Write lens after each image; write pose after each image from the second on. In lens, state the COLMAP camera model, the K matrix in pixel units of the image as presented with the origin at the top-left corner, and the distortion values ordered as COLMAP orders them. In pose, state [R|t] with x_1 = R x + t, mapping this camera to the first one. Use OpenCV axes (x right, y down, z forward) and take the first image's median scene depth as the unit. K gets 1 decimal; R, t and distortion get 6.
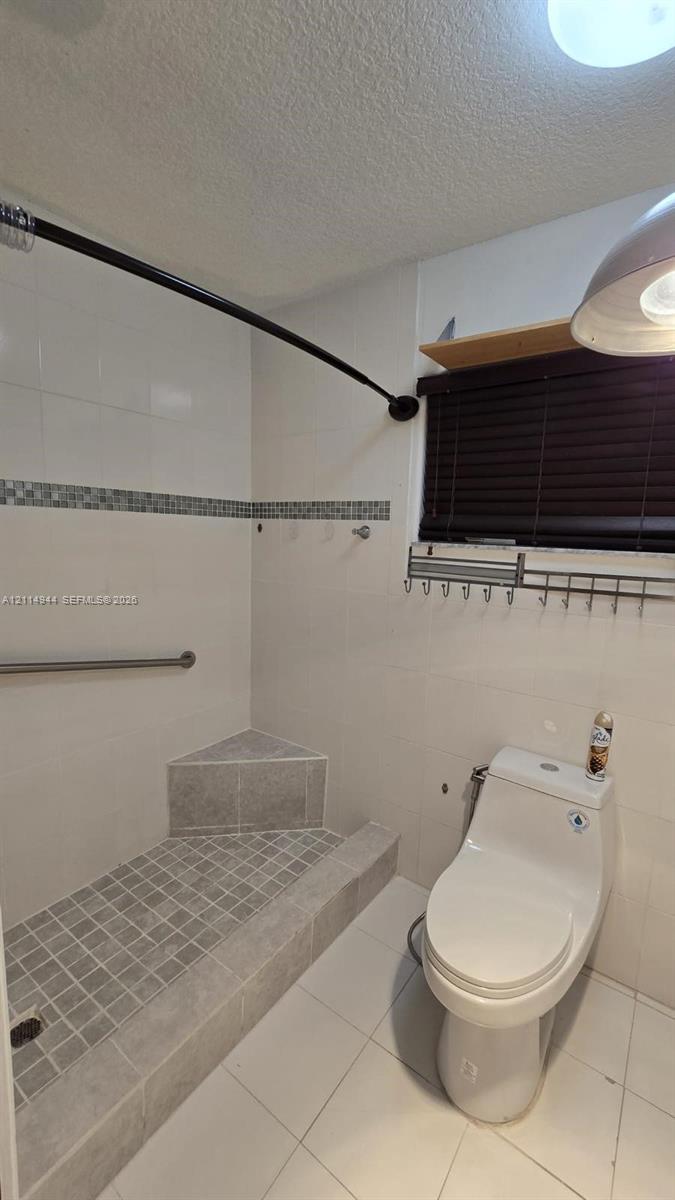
lens RADIAL K [[492.4, 0, 345.8], [0, 492.4, 598.4], [0, 0, 1]] dist [-0.003932, 0.000339]
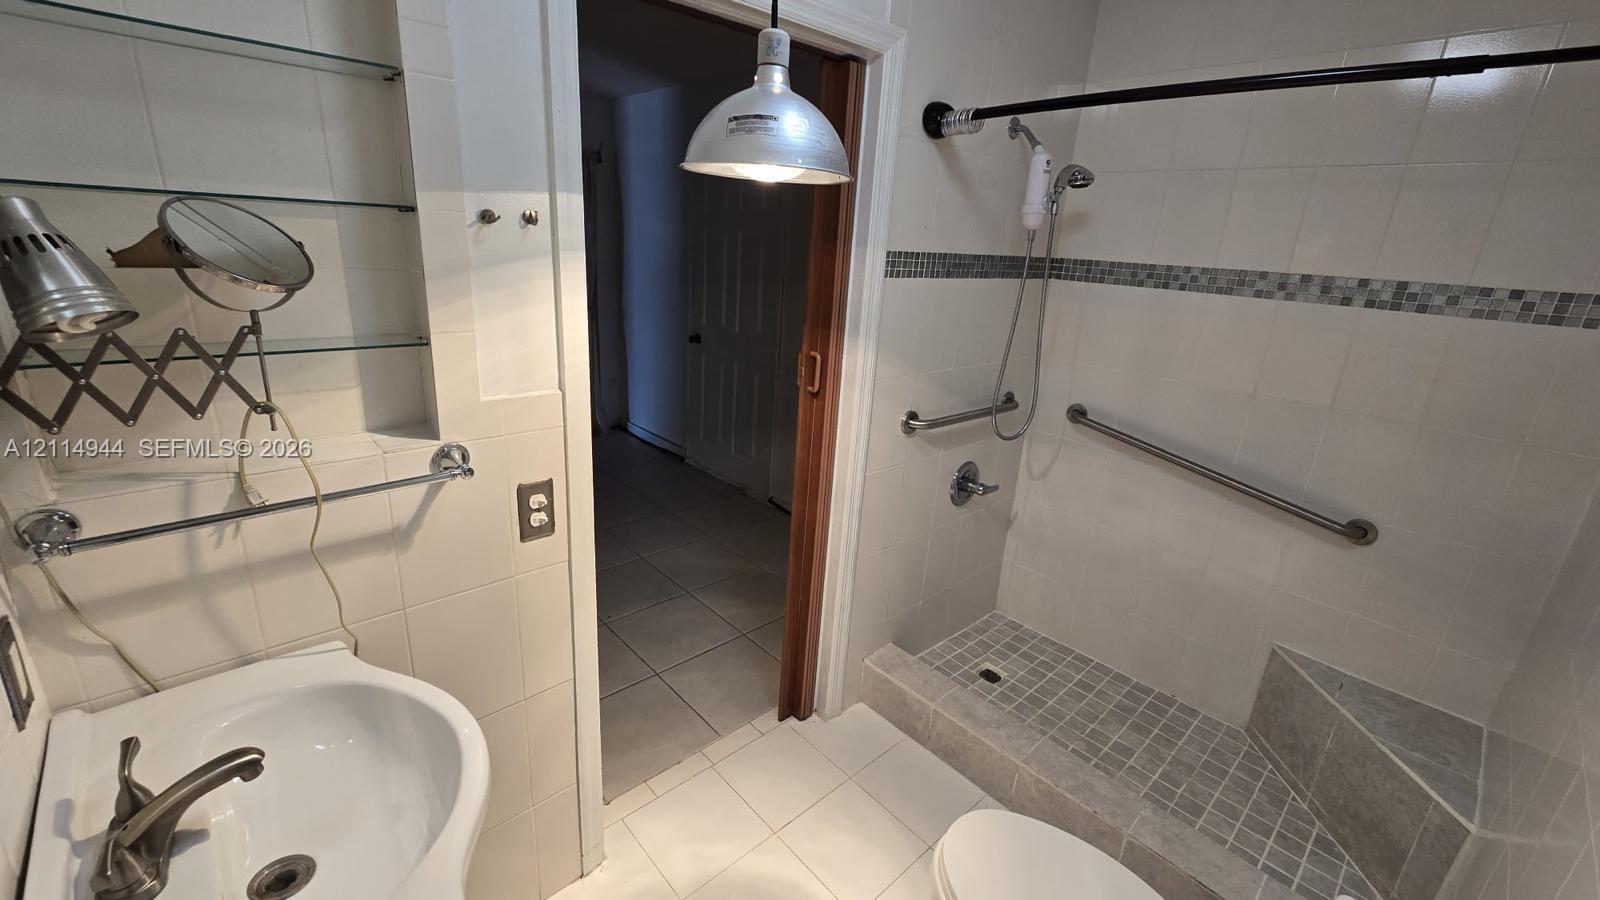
lens RADIAL K [[656.5, 0, 794.5], [0, 656.5, 453.8], [0, 0, 1]] dist [-0.003932, 0.000339]
pose [[-0.215194, 0.267008, -0.939361, 0.747373], [-0.192992, 0.931299, 0.308928, -0.116286], [0.957312, 0.247769, -0.148879, 0.431638]]
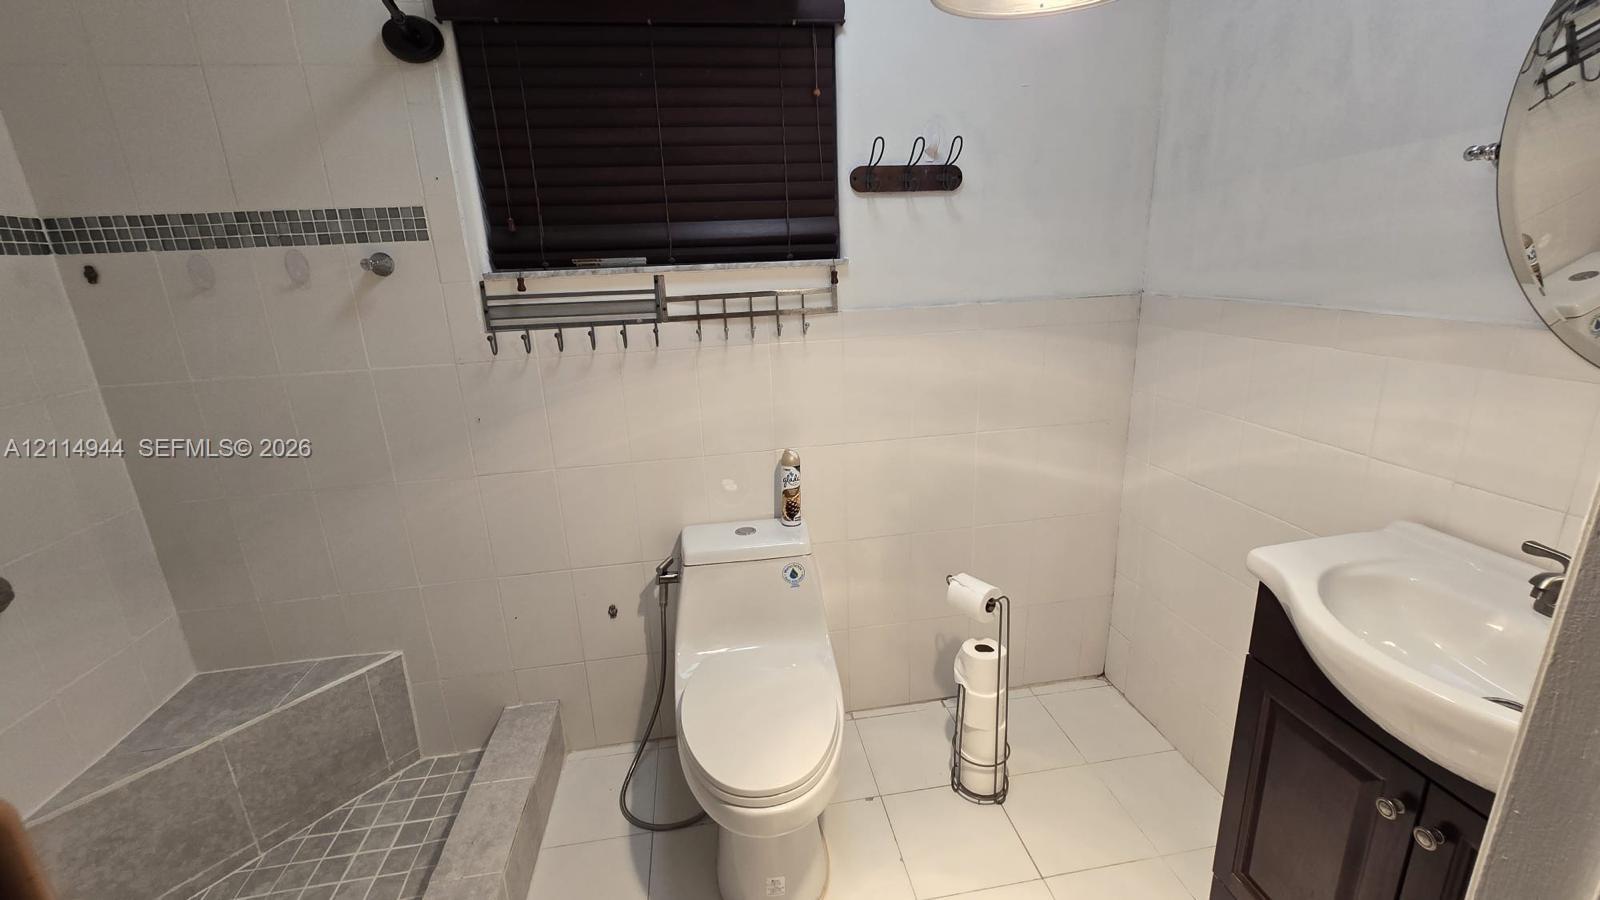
lens RADIAL K [[656.5, 0, 804.9], [0, 656.5, 439.3], [0, 0, 1]] dist [-0.003932, 0.000339]
pose [[0.707509, -0.253121, 0.659819, -0.182336], [0.156093, 0.966568, 0.203422, -0.017112], [-0.689250, -0.040930, 0.723366, 0.107666]]
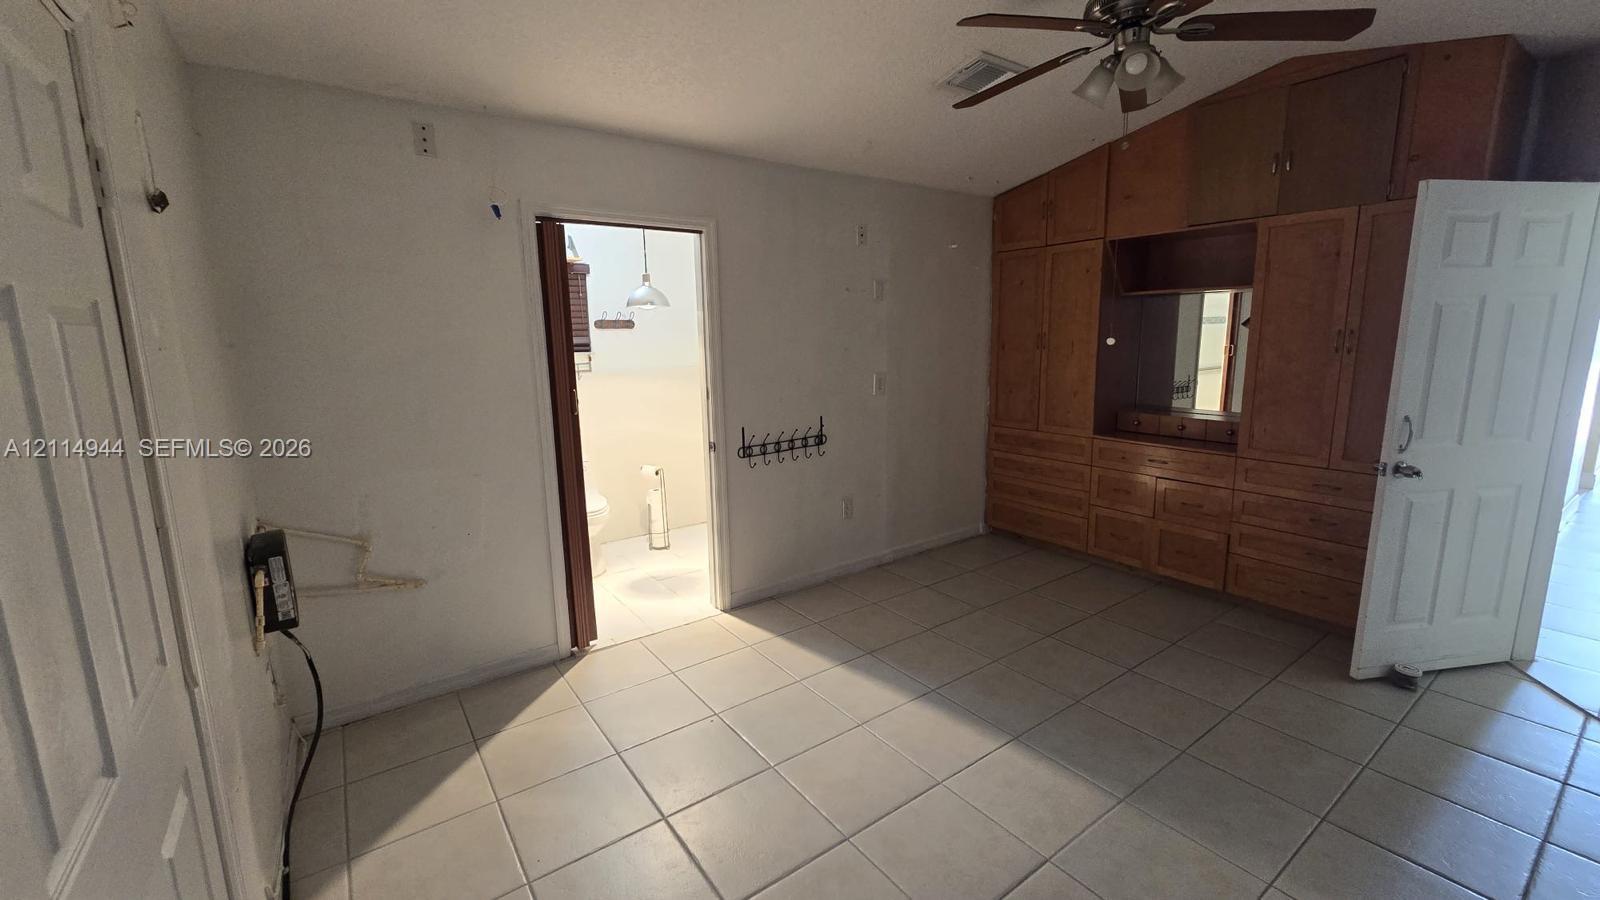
lens RADIAL K [[656.5, 0, 805.1], [0, 656.5, 445.4], [0, 0, 1]] dist [-0.003932, 0.000339]
pose [[0.315874, -0.201166, 0.927230, -1.656339], [0.148487, 0.975704, 0.161099, -0.001234], [-0.937110, 0.086795, 0.338071, -0.857290]]
